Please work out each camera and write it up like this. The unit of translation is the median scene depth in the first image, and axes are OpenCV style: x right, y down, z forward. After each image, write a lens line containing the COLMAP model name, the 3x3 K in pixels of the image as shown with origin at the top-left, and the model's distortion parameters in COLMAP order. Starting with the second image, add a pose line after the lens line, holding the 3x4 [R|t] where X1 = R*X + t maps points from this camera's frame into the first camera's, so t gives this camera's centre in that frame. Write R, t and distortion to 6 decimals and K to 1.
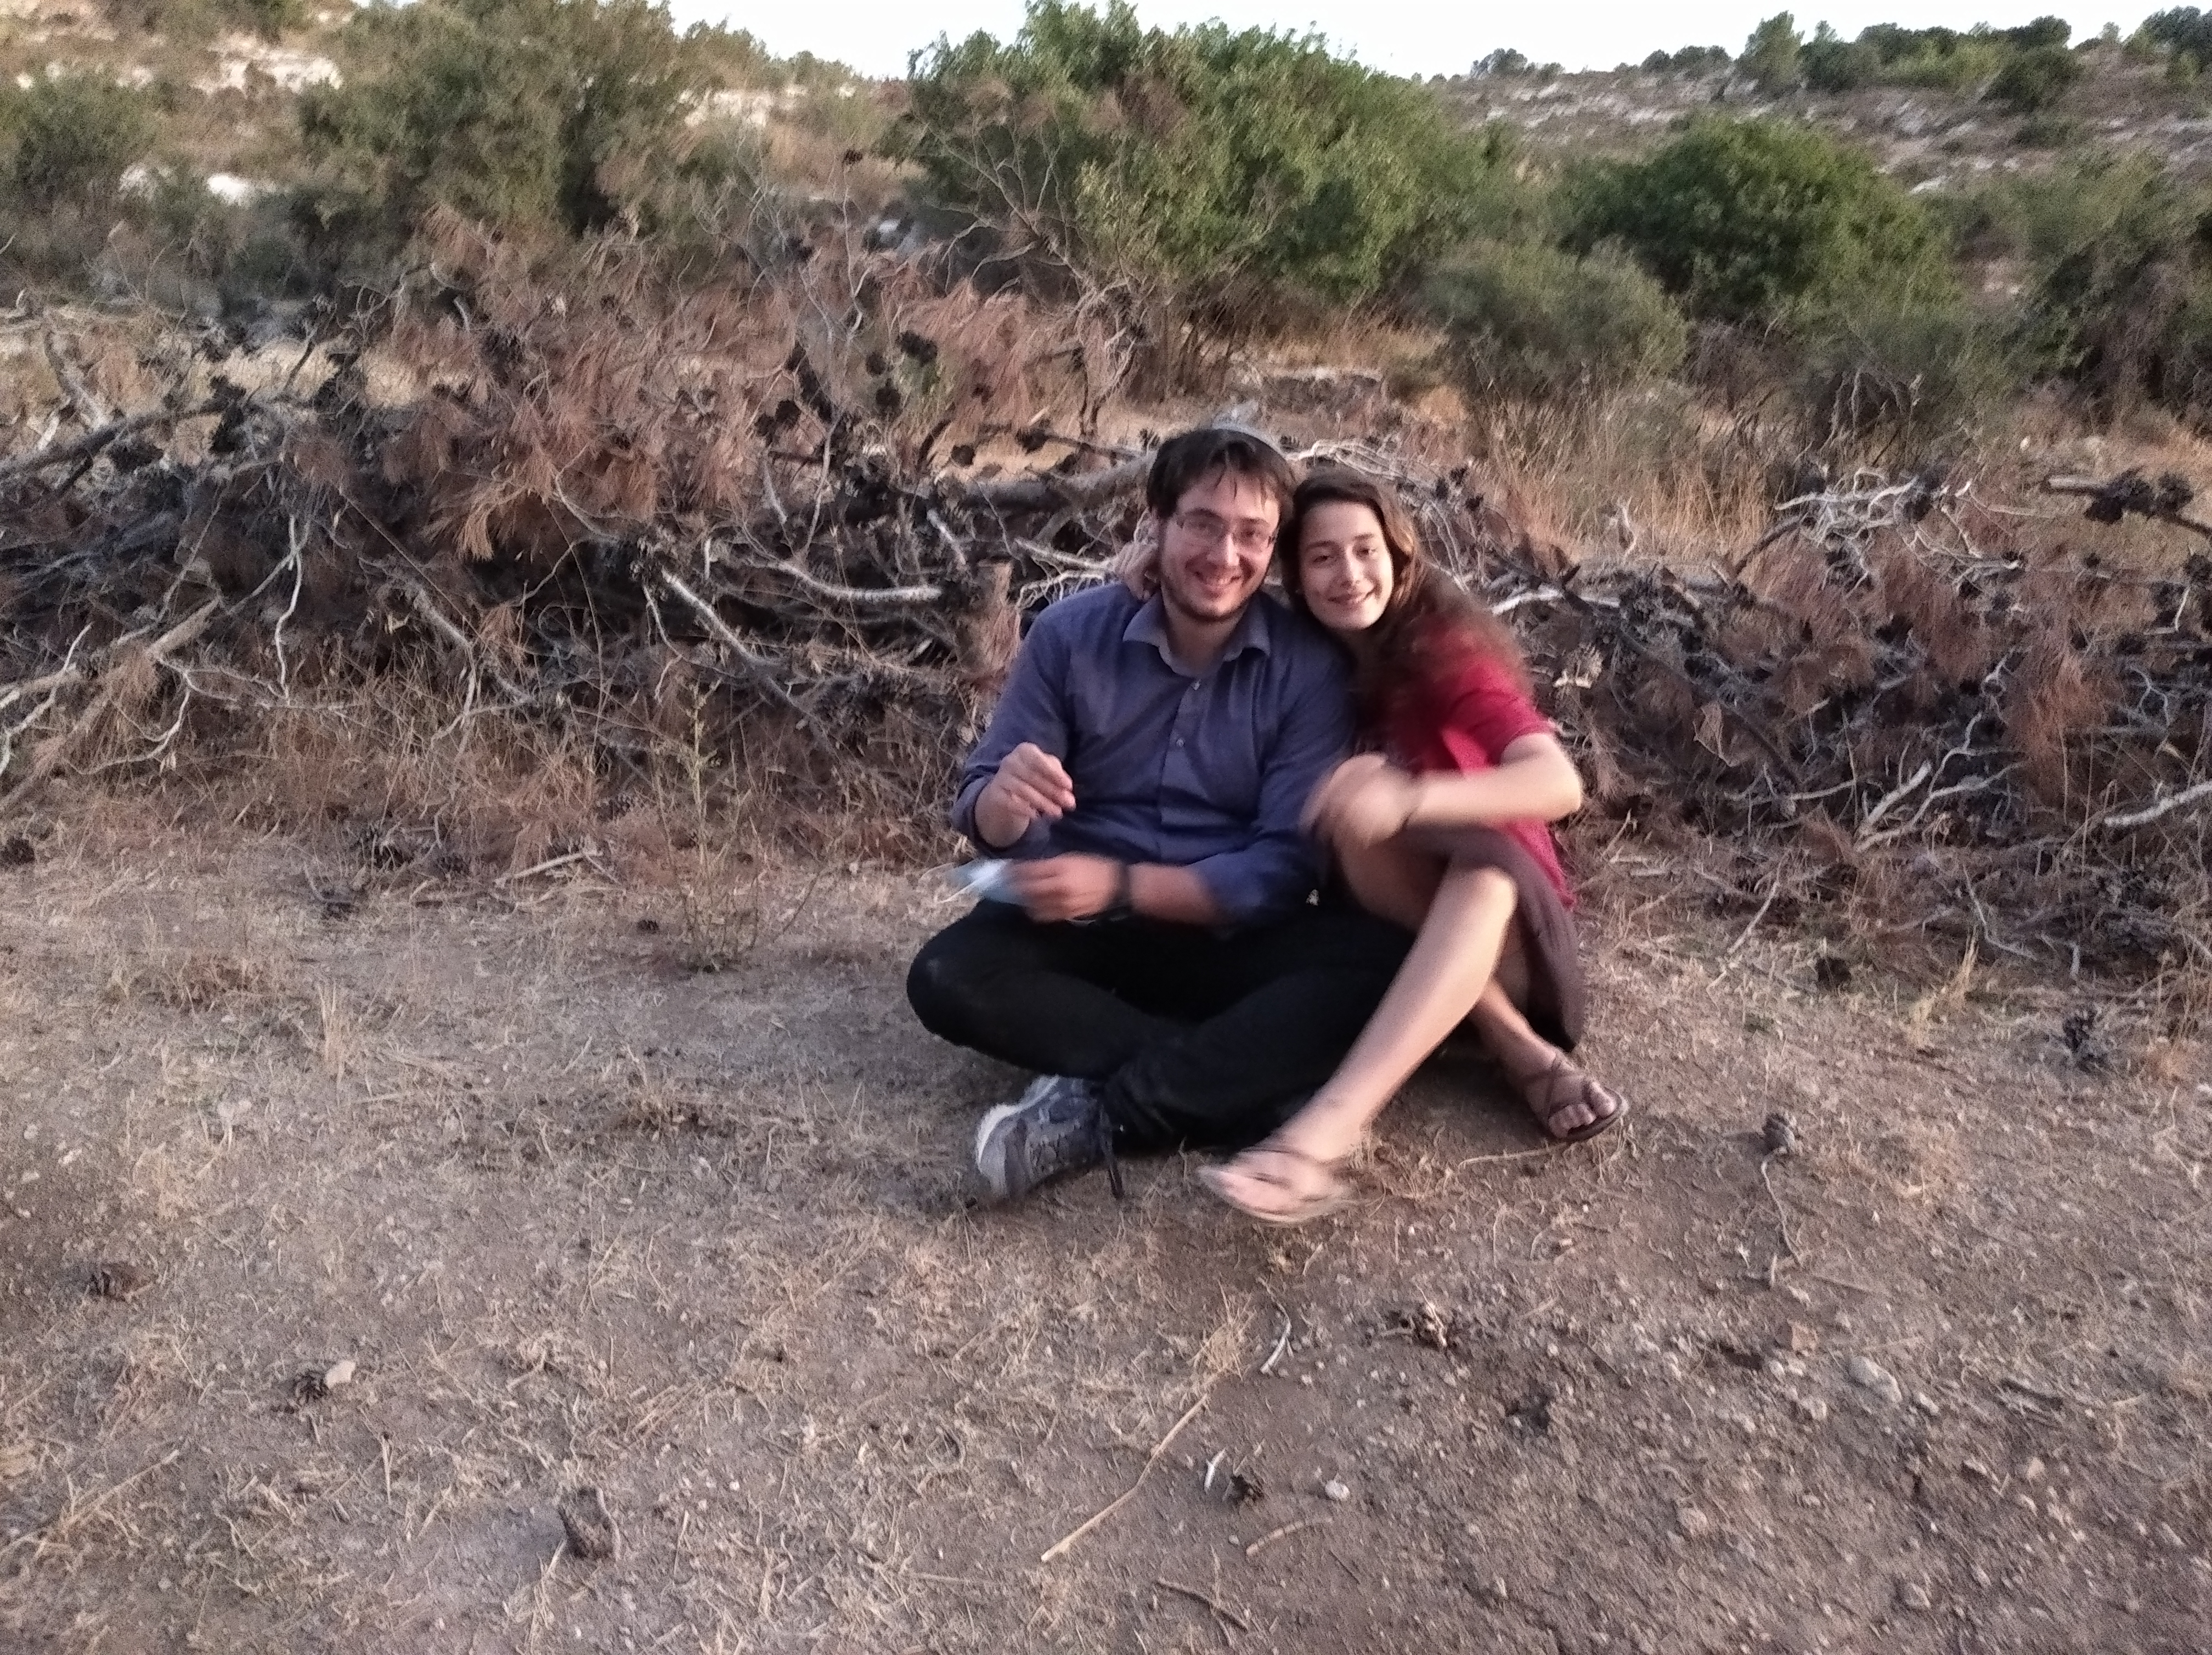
lens RADIAL K [[1820.2, 0, 1101.9], [0, 1820.2, 831.7], [0, 0, 1]] dist [0.080346, -0.125633]
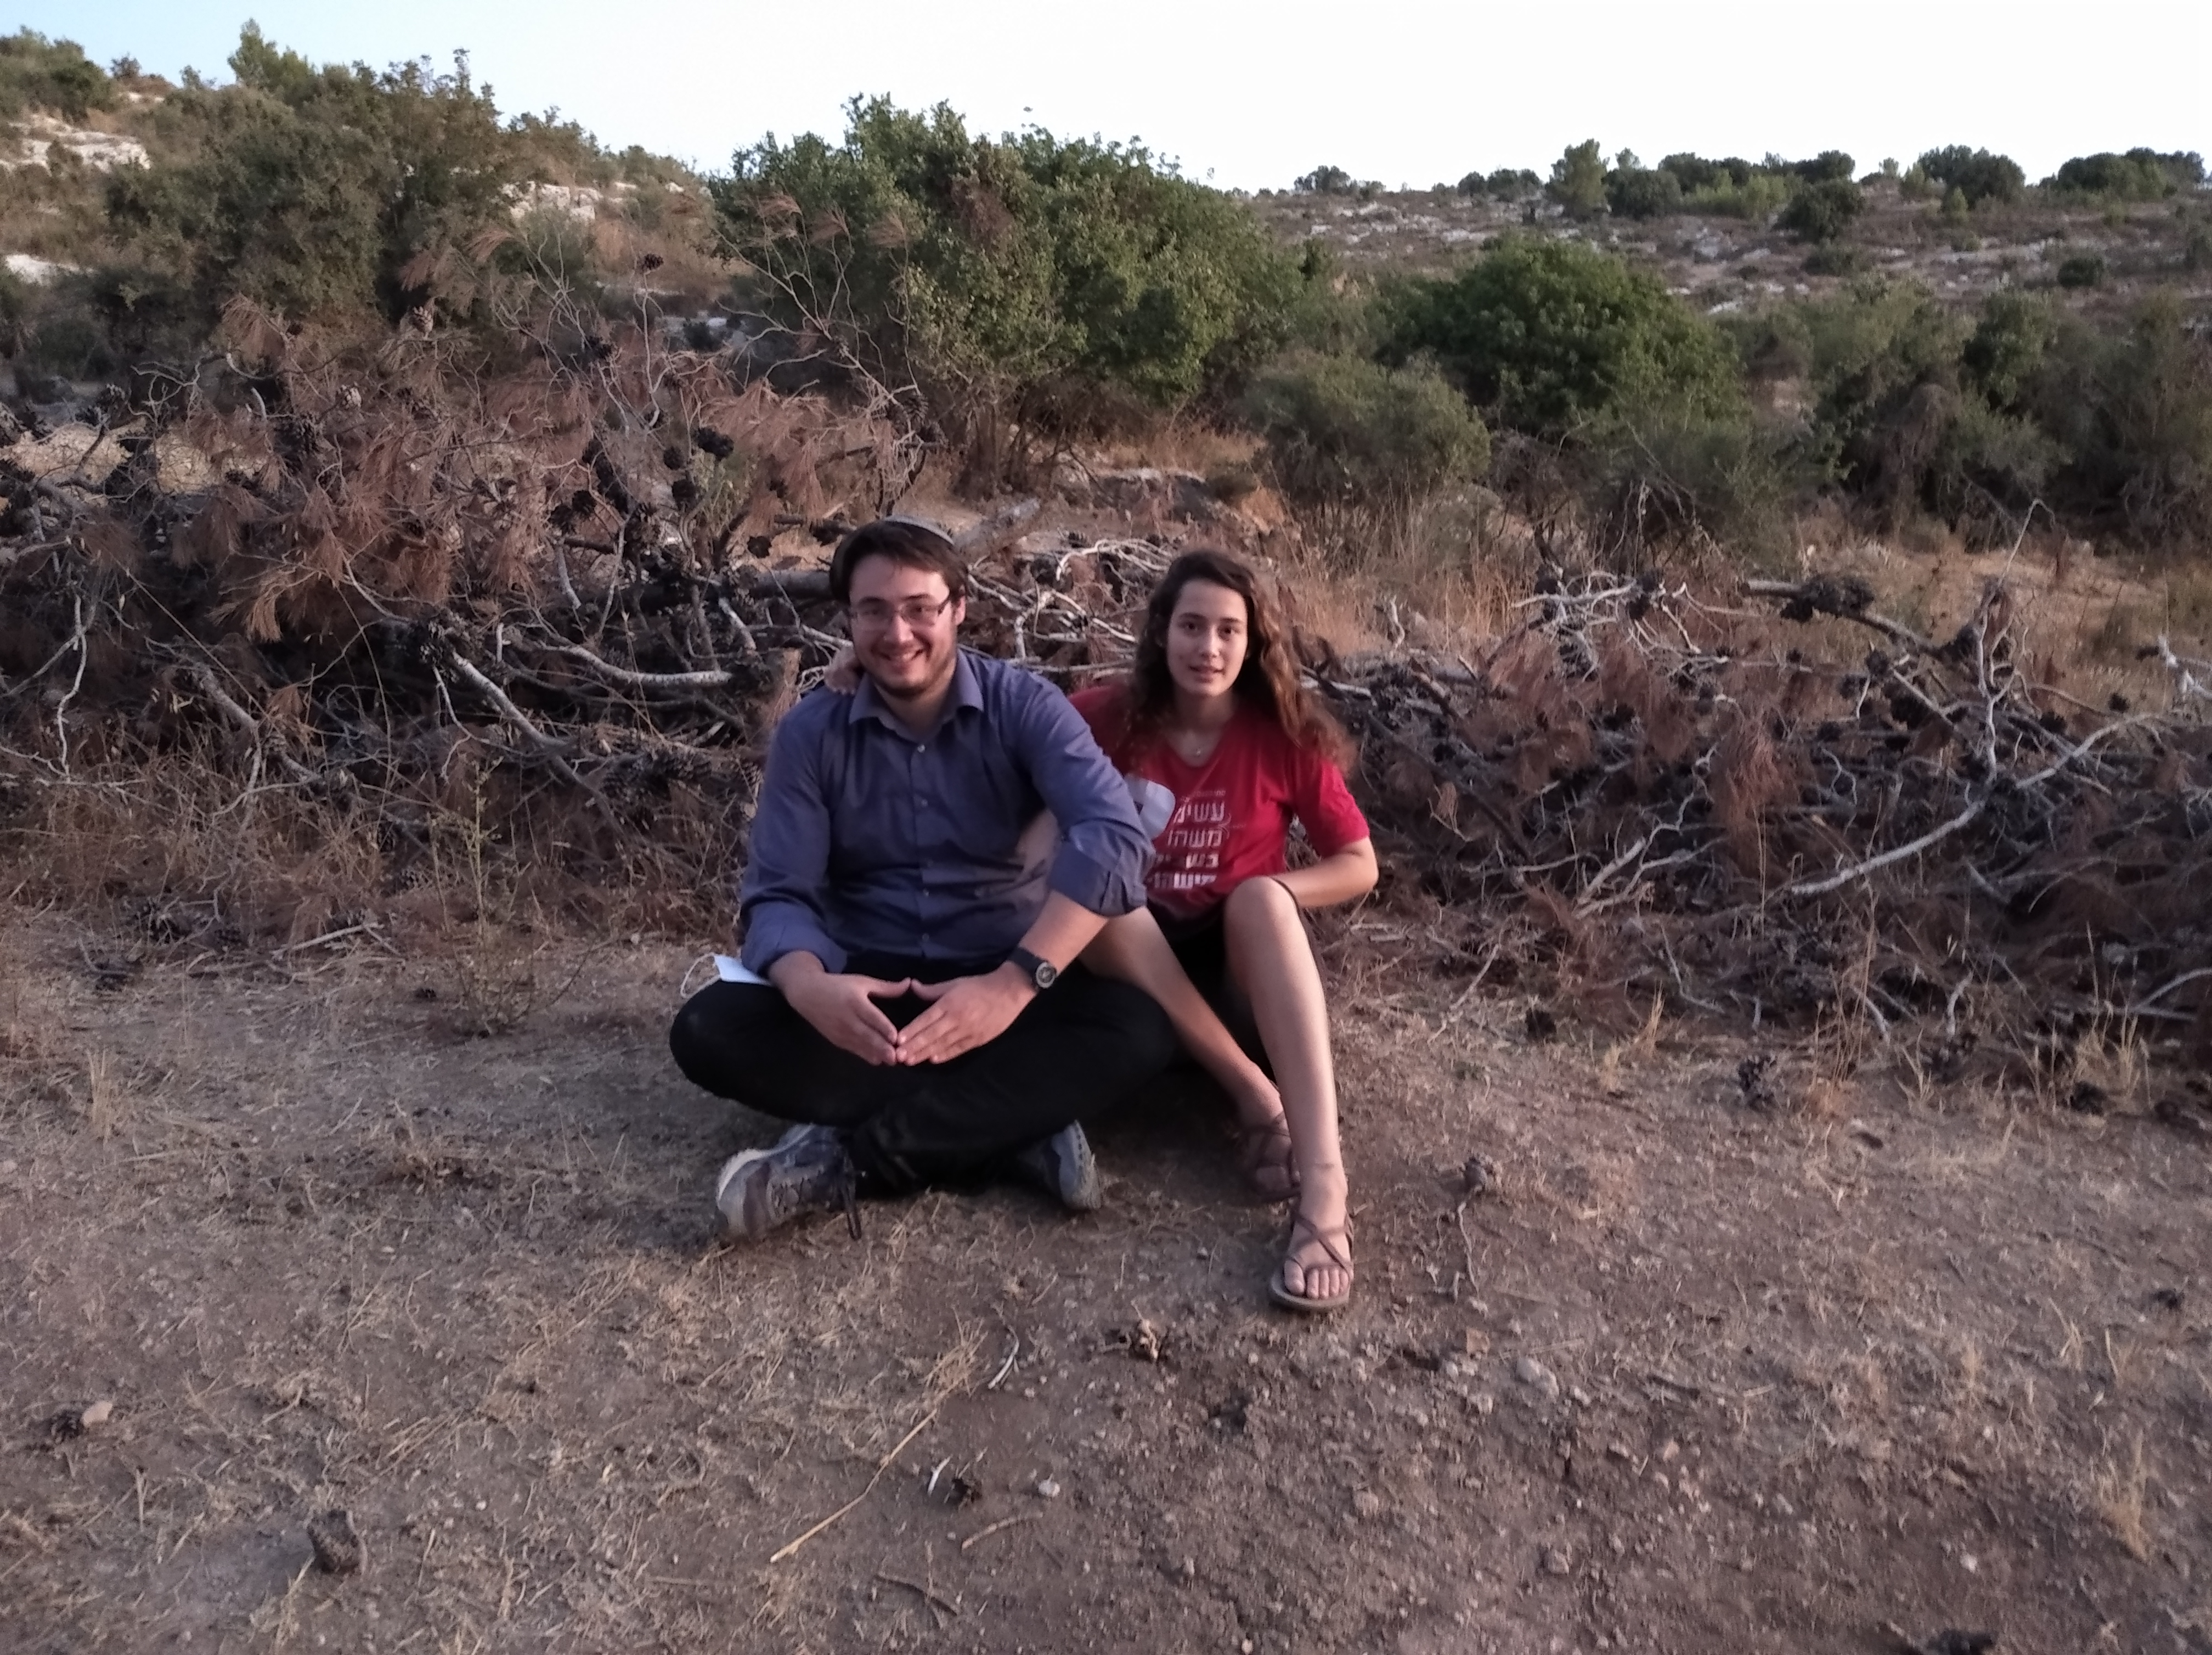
lens RADIAL K [[1831.3, 0, 1098.2], [0, 1831.3, 830.2], [0, 0, 1]] dist [0.079937, -0.128369]
pose [[0.996192, -0.000779, 0.087180, 0.031666], [0.005379, 0.998604, -0.052552, 0.013414], [-0.087017, 0.052821, 0.994805, -0.057849]]
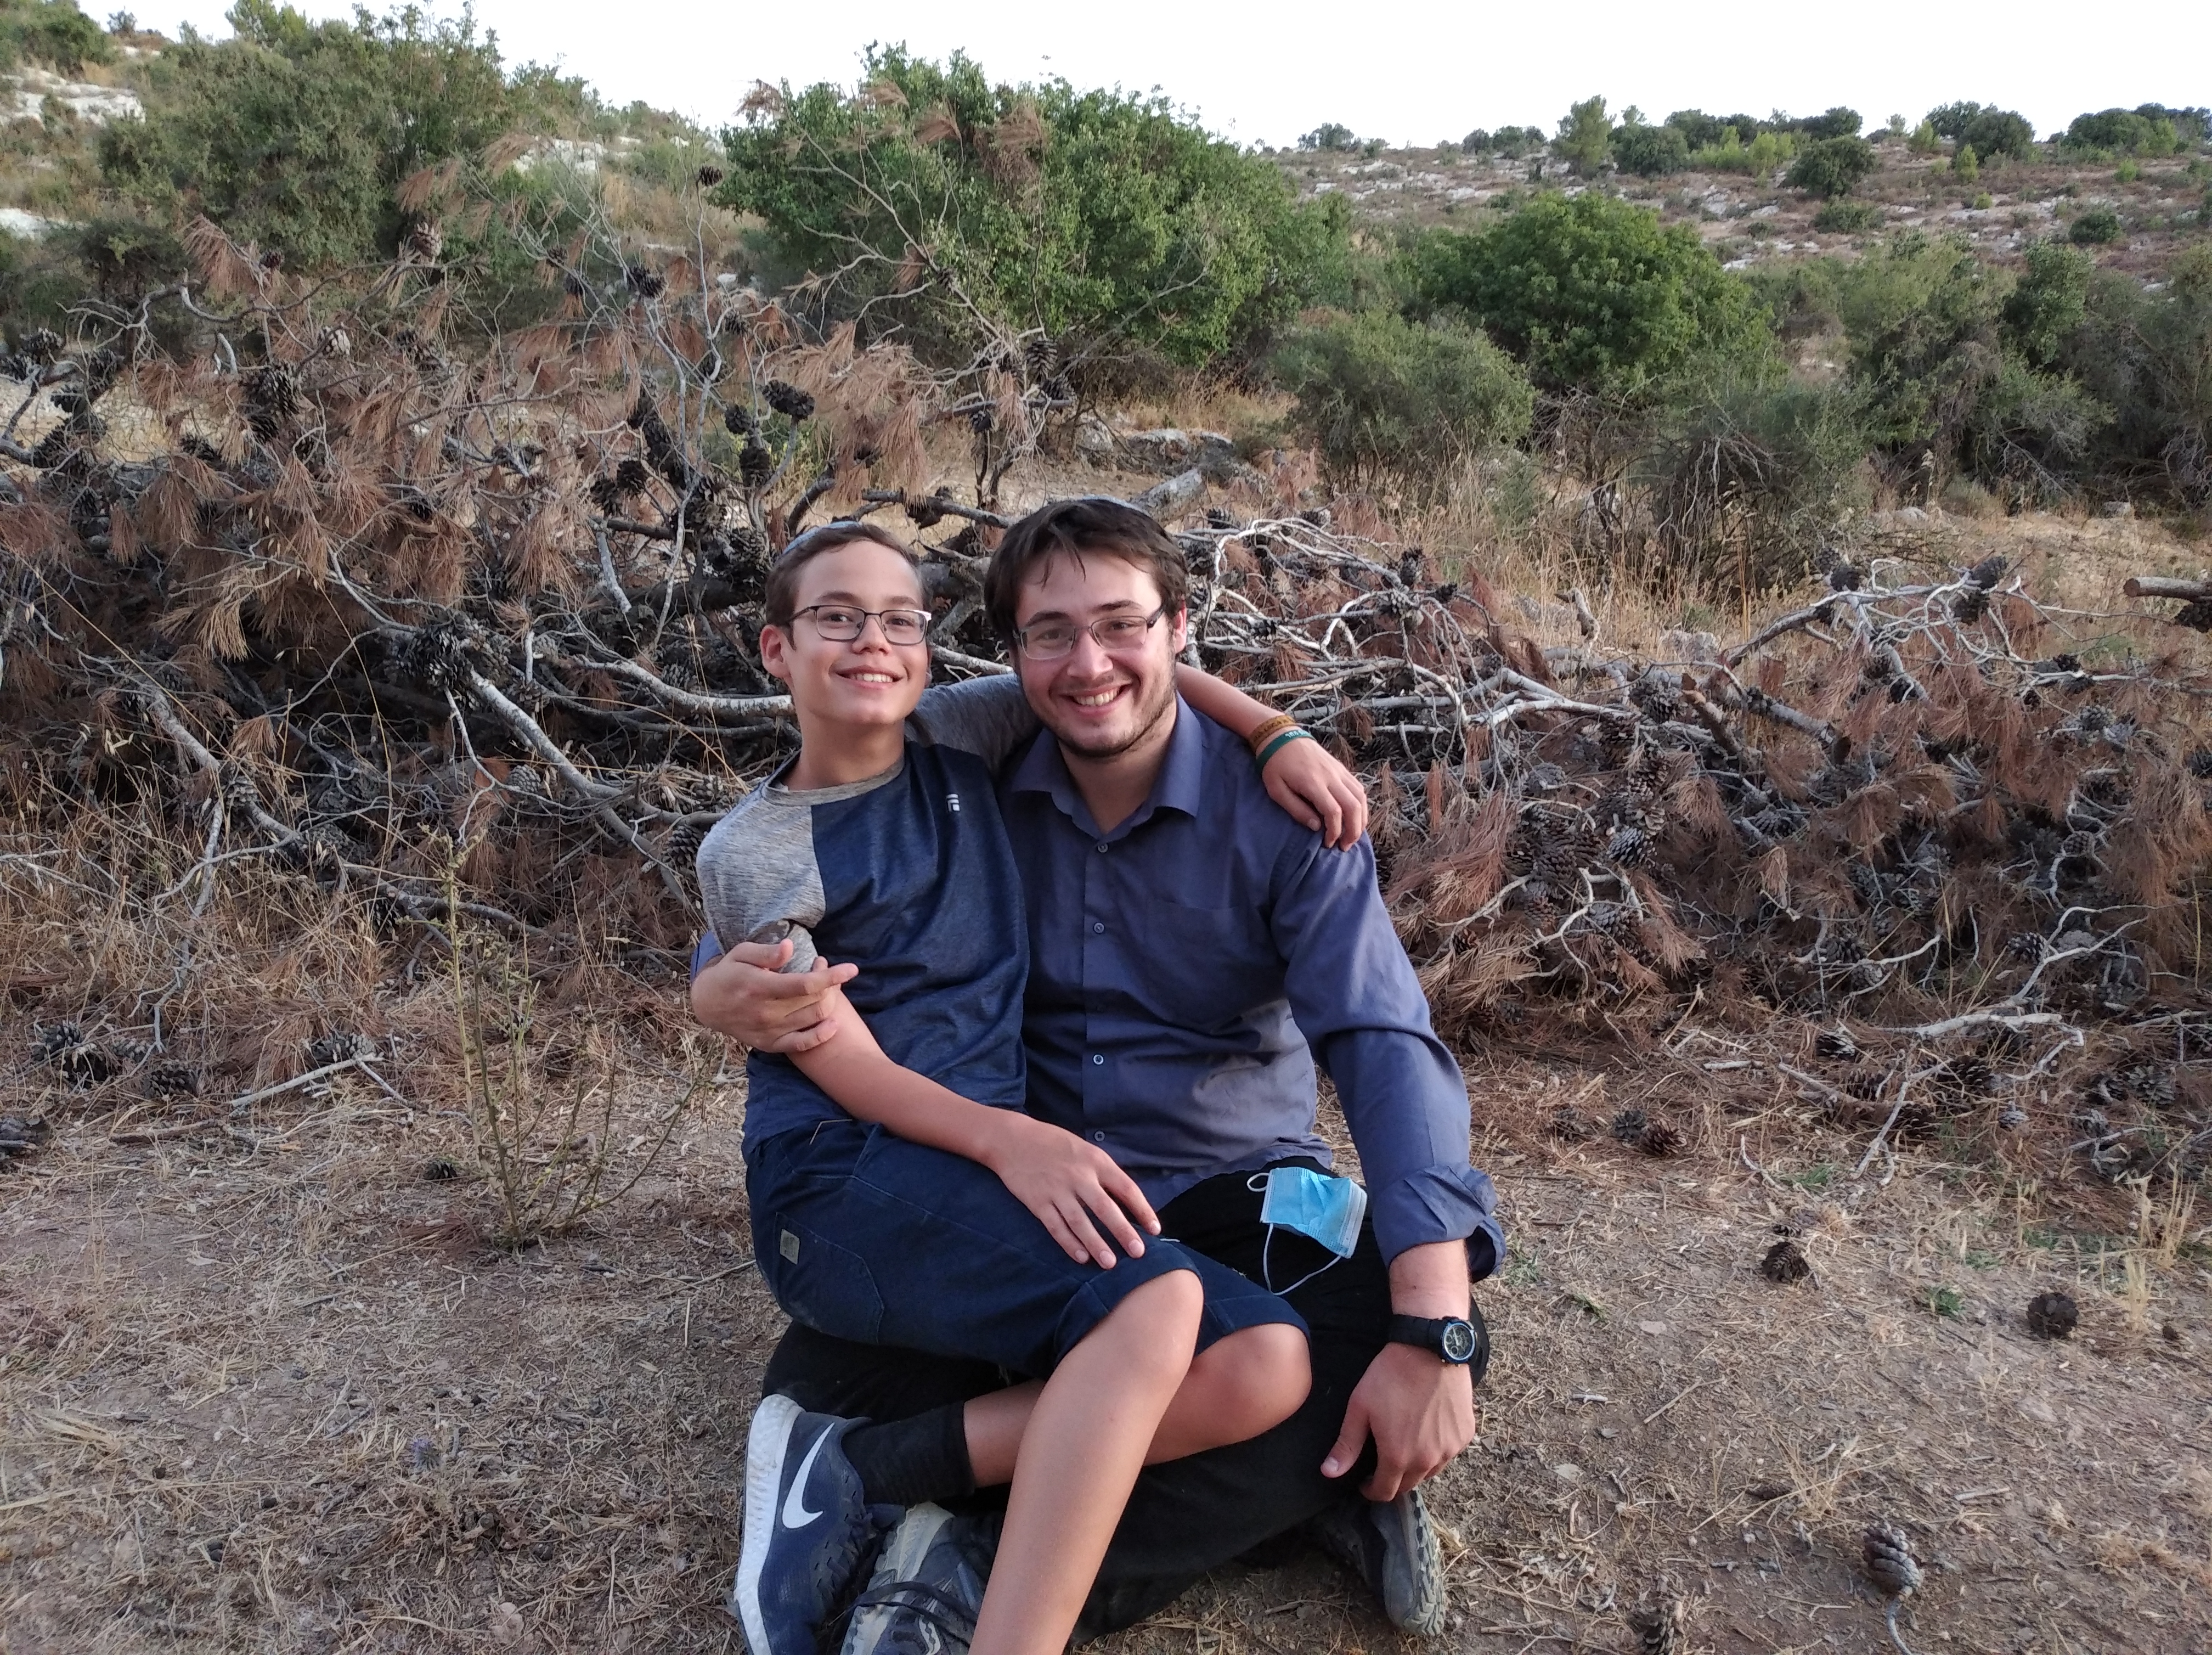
lens RADIAL K [[1816.0, 0, 1103.0], [0, 1816.0, 834.7], [0, 0, 1]] dist [0.078802, -0.116812]
pose [[0.996094, -0.003783, 0.088221, -0.039906], [0.006270, 0.999590, -0.027928, -0.052313], [-0.088079, 0.028372, 0.995709, 0.200031]]
